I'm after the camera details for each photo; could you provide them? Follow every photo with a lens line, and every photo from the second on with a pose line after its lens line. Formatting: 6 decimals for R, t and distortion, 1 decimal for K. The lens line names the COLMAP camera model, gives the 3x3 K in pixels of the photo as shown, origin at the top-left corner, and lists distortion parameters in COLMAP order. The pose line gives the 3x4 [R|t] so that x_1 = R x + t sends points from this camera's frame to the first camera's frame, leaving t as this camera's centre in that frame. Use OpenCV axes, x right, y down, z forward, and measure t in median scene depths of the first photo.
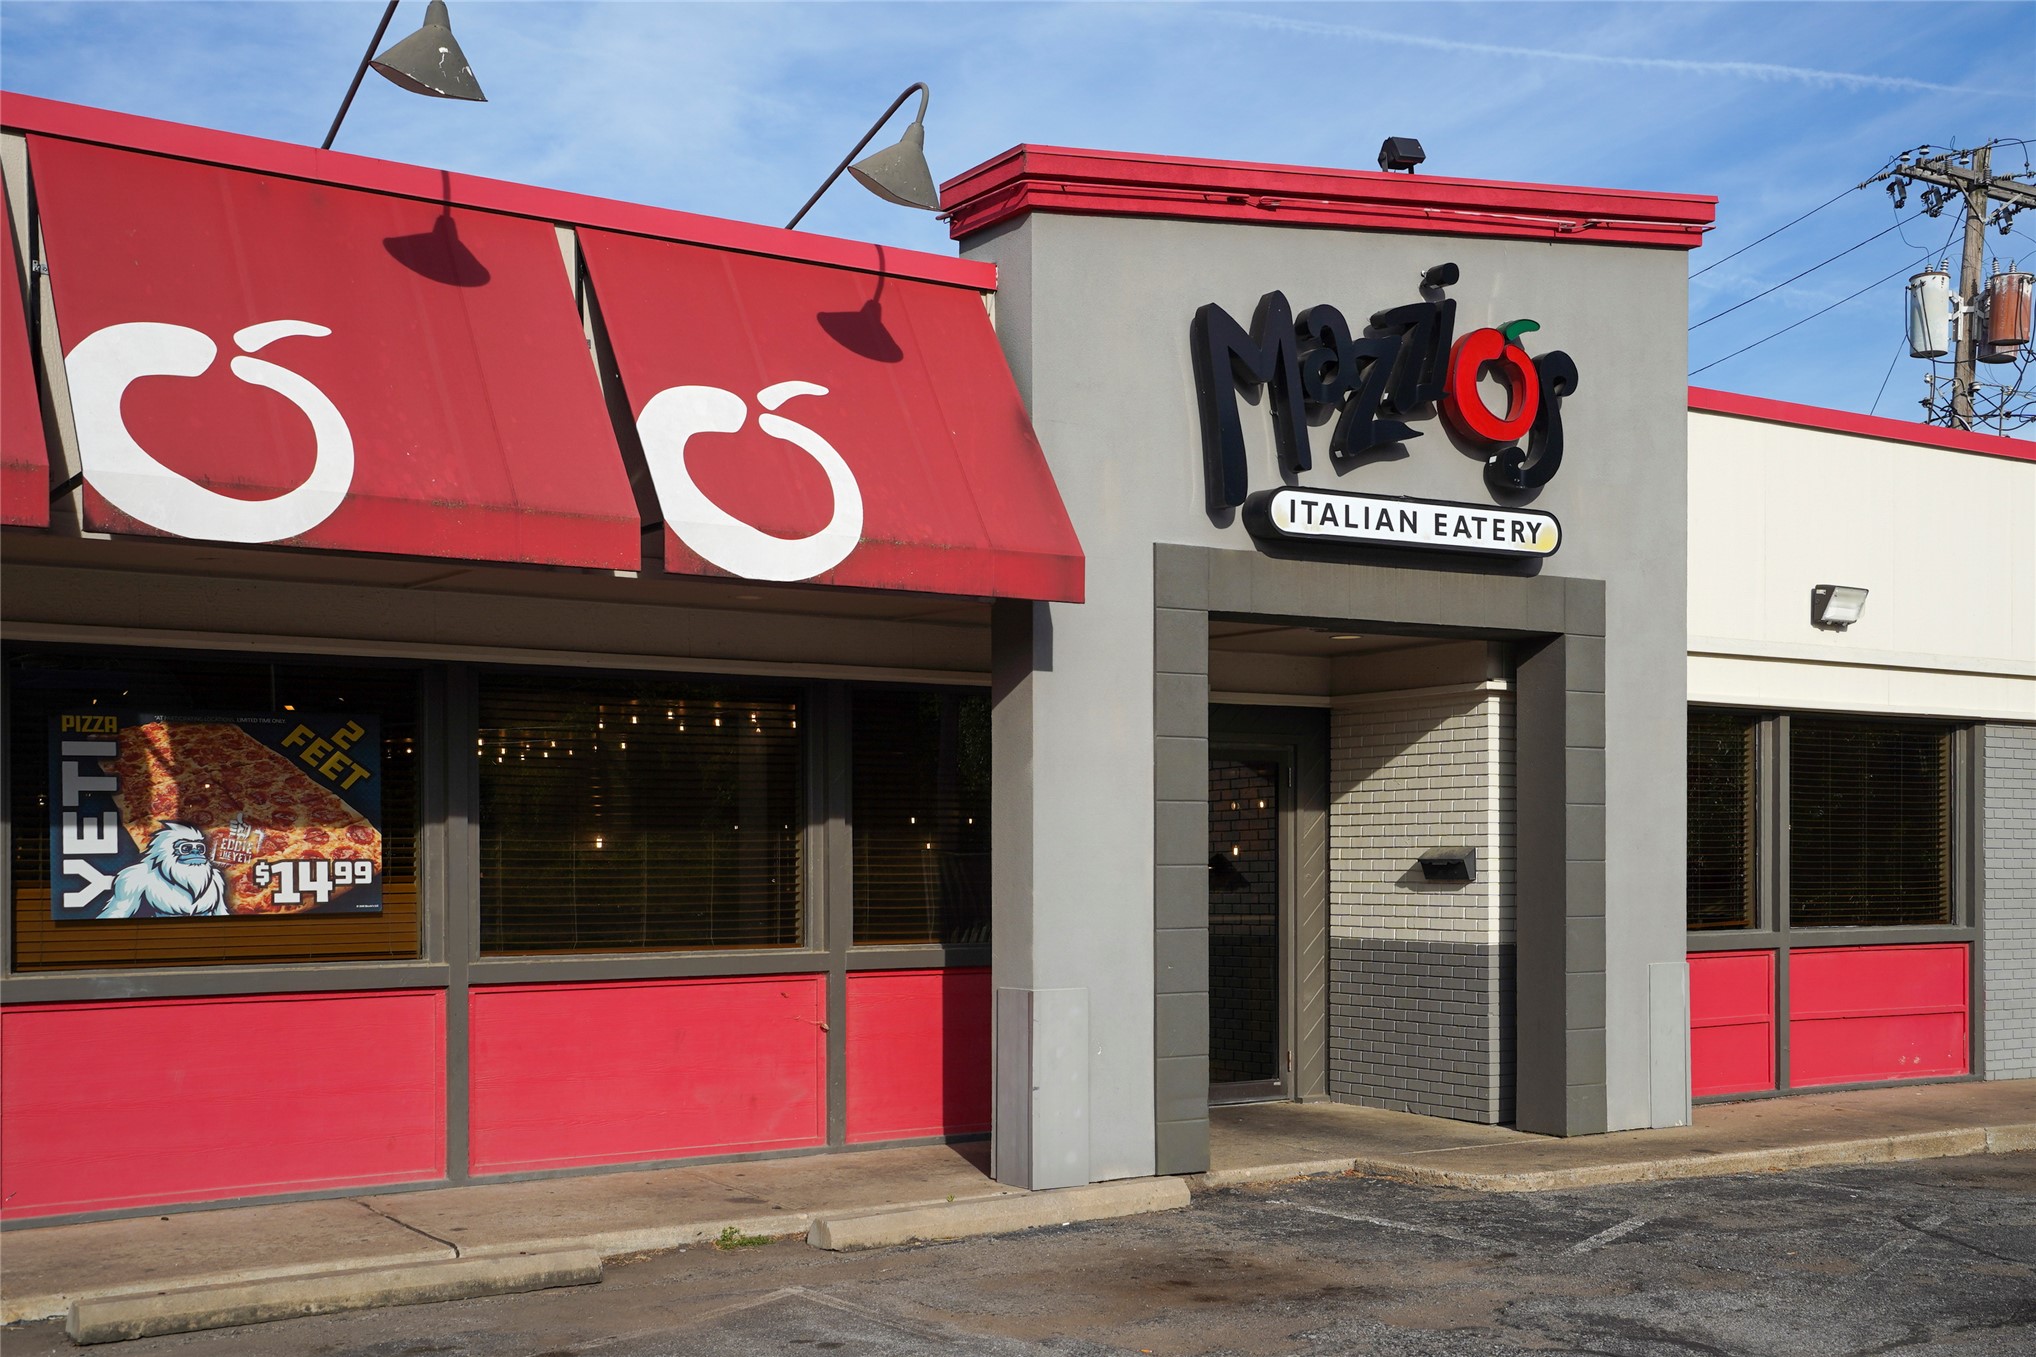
lens RADIAL K [[2282.8, 0, 1107.3], [0, 2282.8, 882.5], [0, 0, 1]] dist [0.060042, 0.000000]
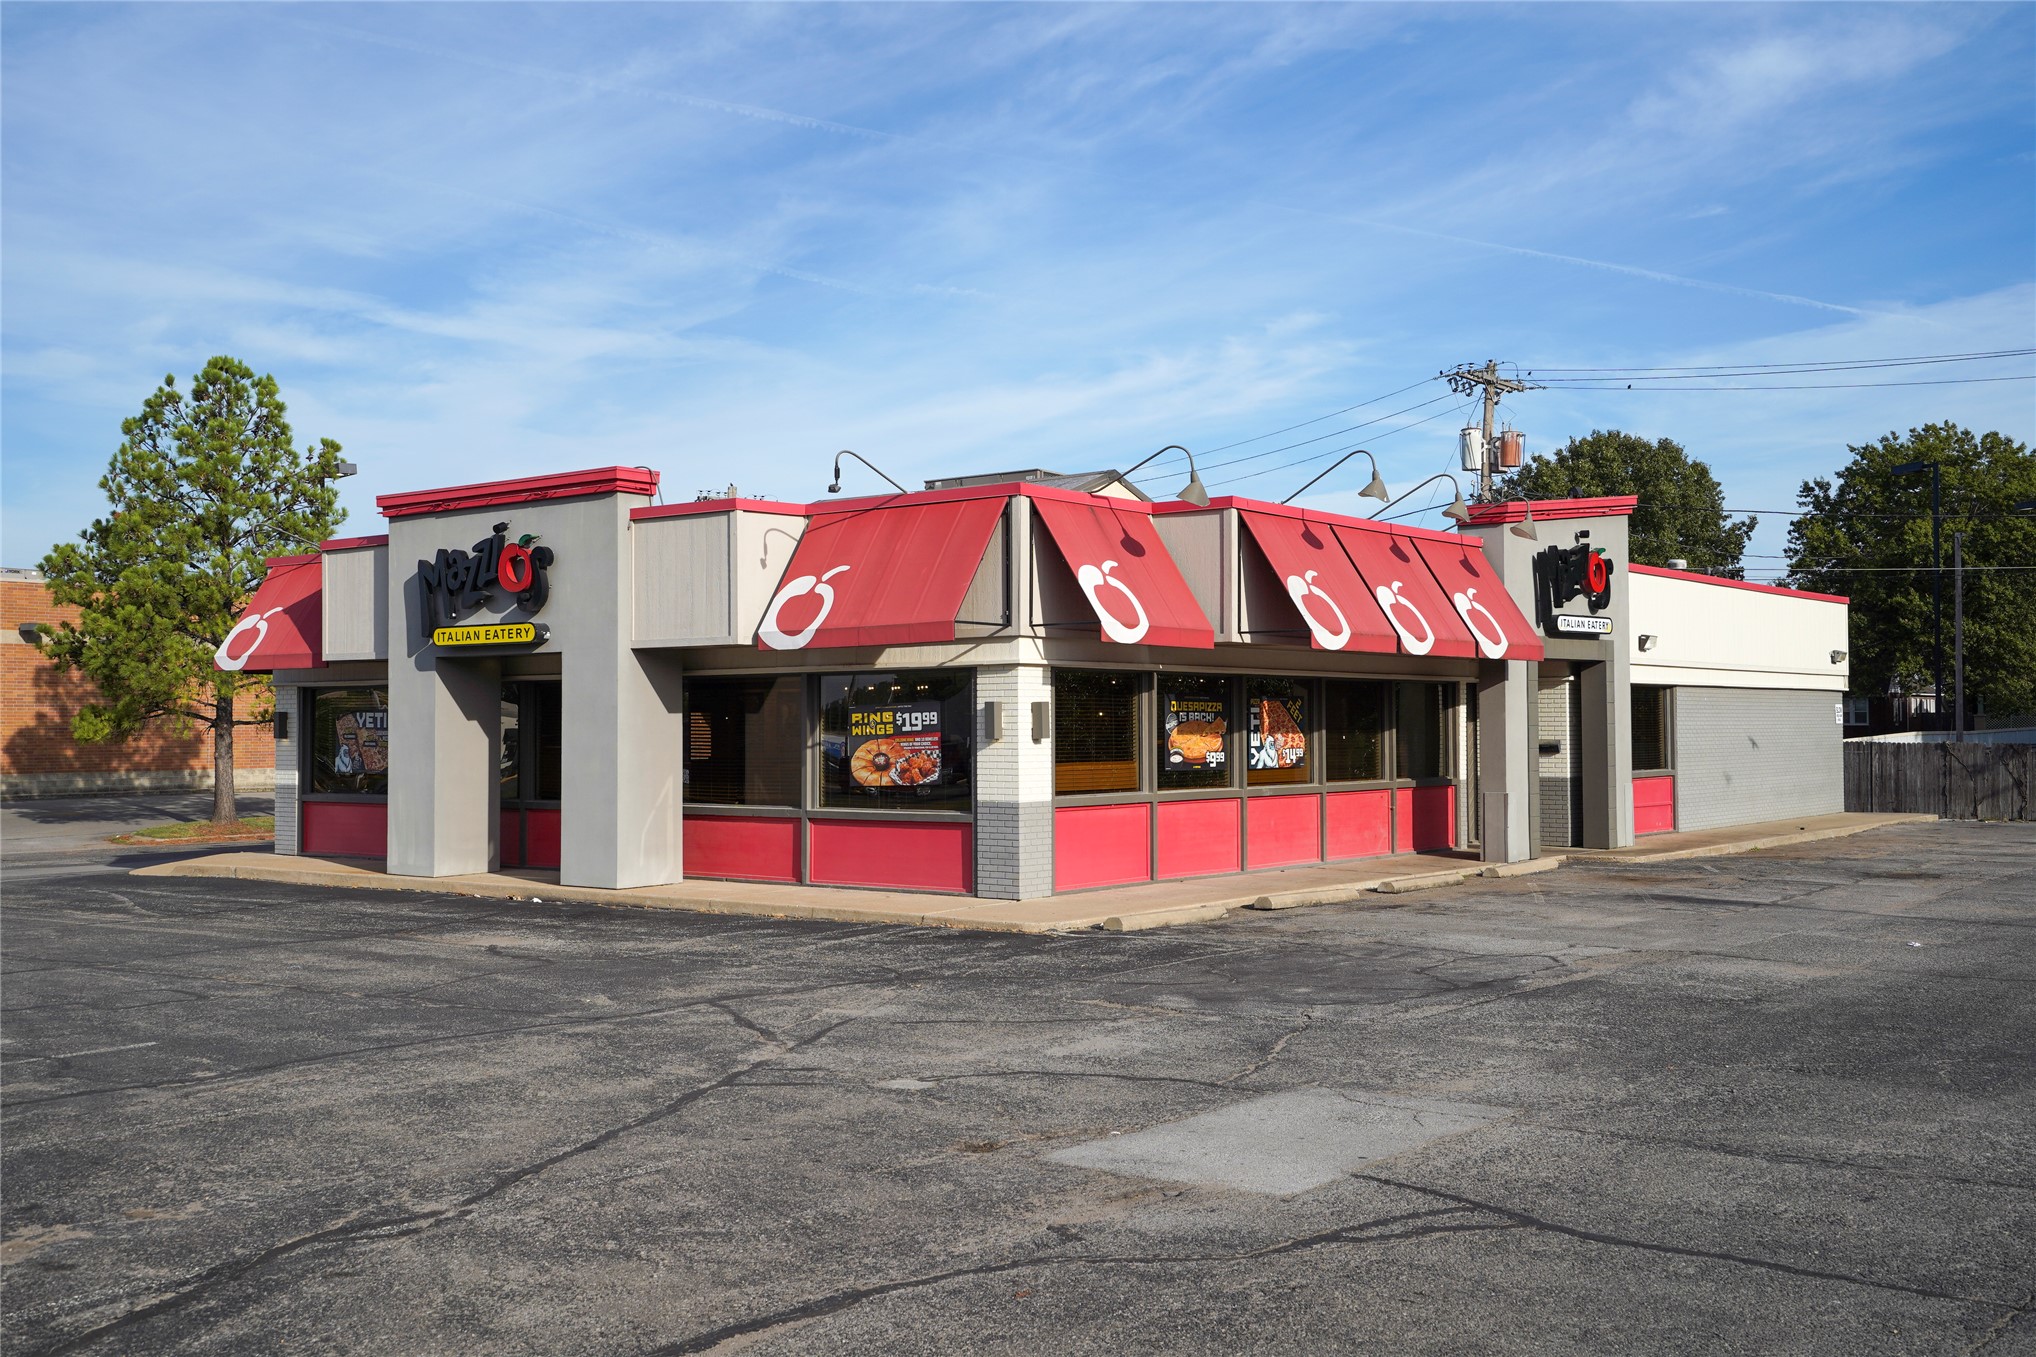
lens RADIAL K [[1980.4, 0, 993.6], [0, 1980.4, 667.7], [0, 0, 1]] dist [0.077364, 0.000000]
pose [[0.954618, 0.007947, 0.297728, -1.146502], [0.003894, 0.999225, -0.039157, -0.011223], [-0.297809, 0.038540, 0.953847, -0.986939]]
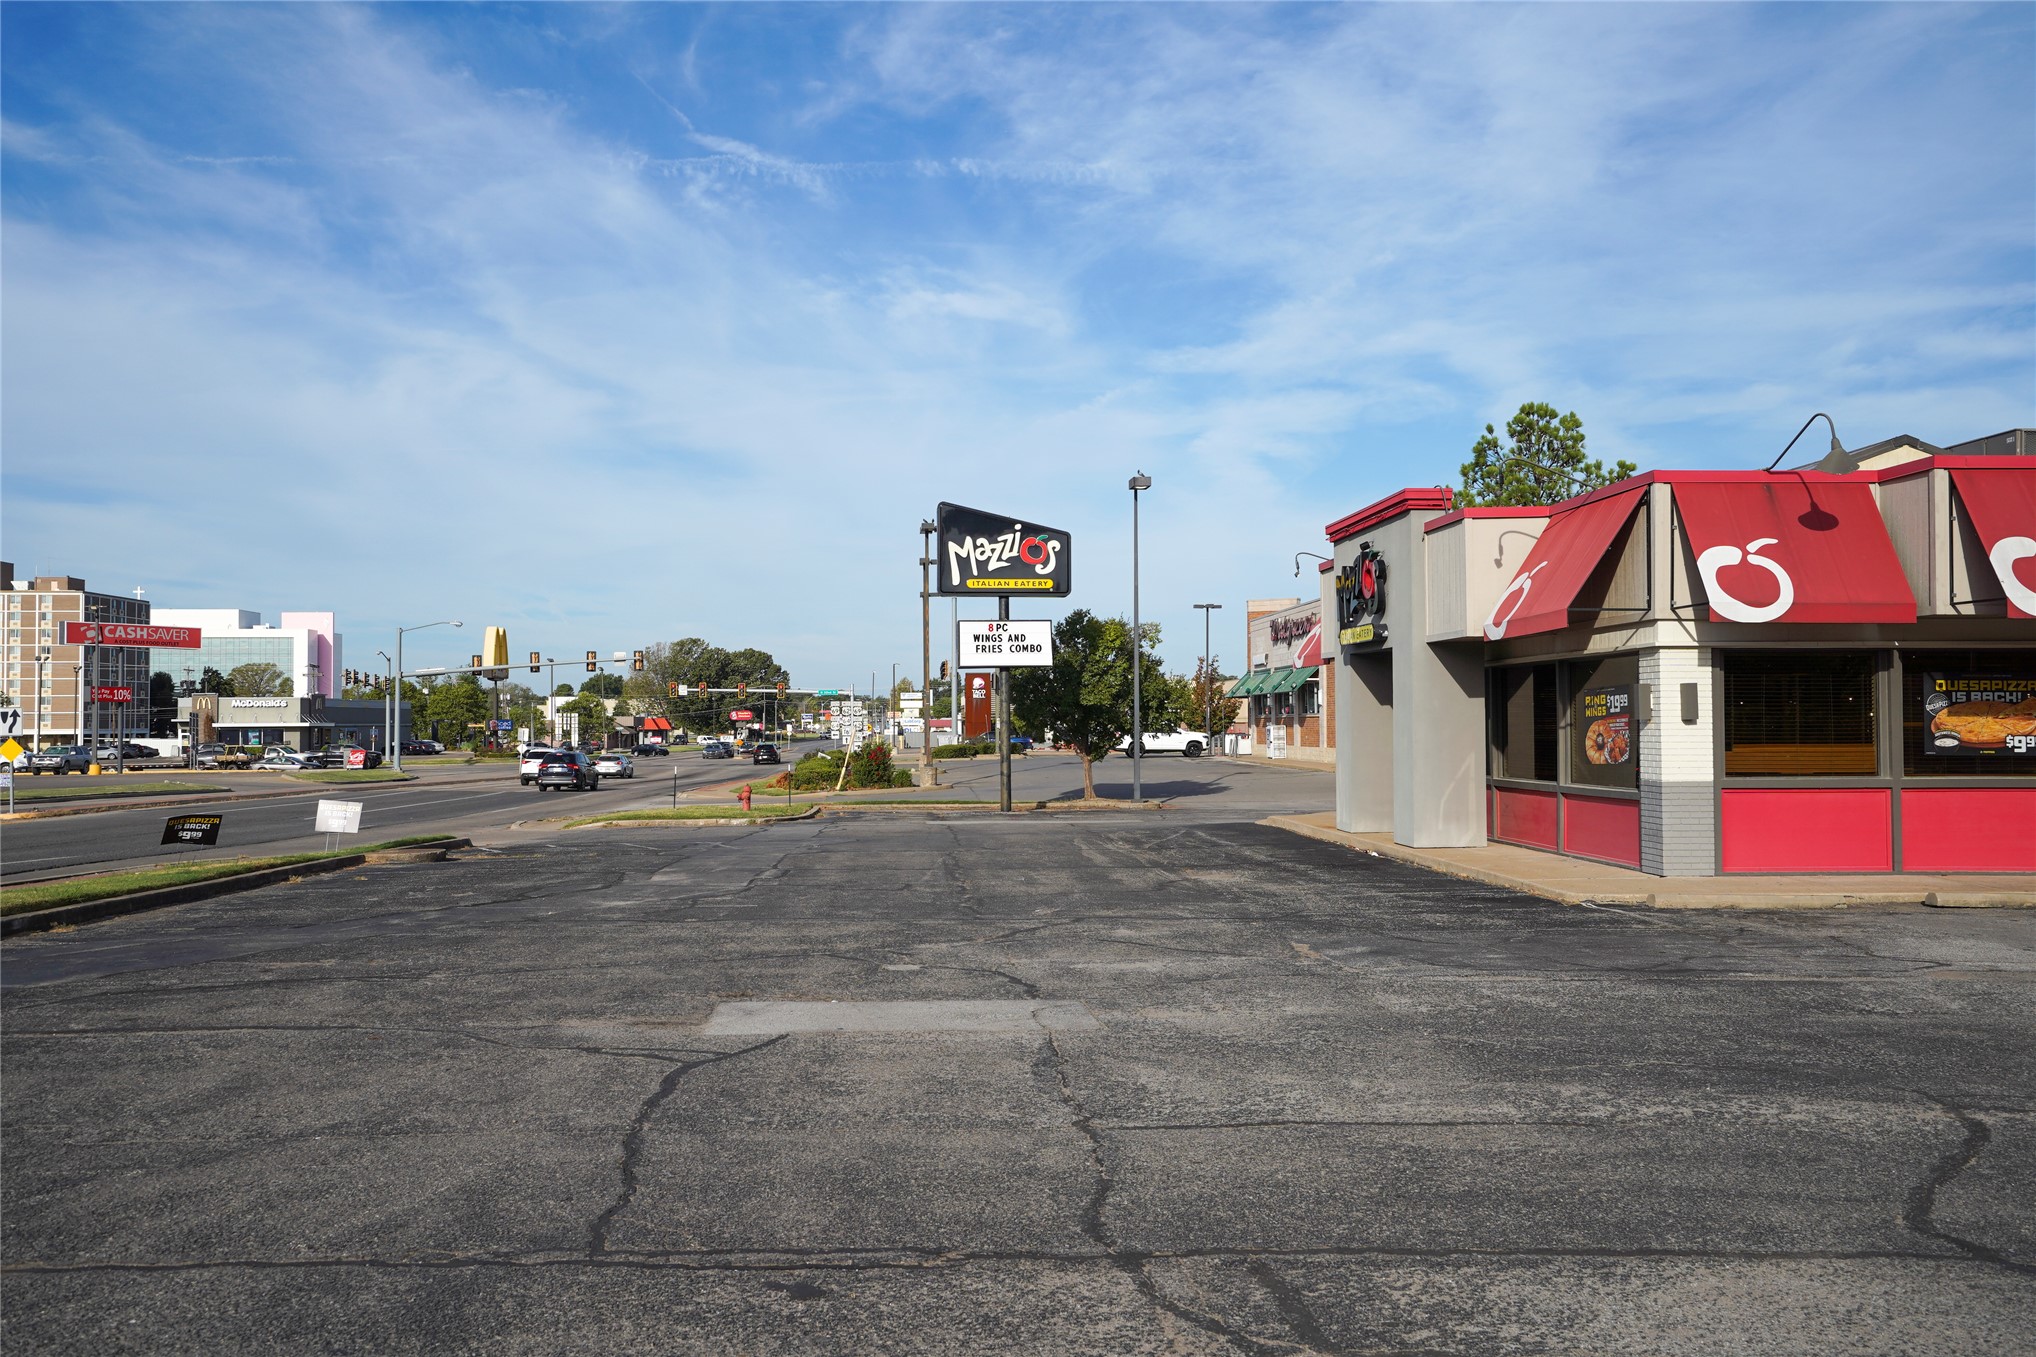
lens RADIAL K [[1771.4, 0, 999.5], [0, 1771.4, 663.6], [0, 0, 1]] dist [0.027501, 0.046694]
pose [[0.846854, -0.017873, -0.531525, -0.323578], [-0.002797, 0.999272, -0.038058, -0.005225], [0.531818, 0.033716, 0.846187, -1.002086]]
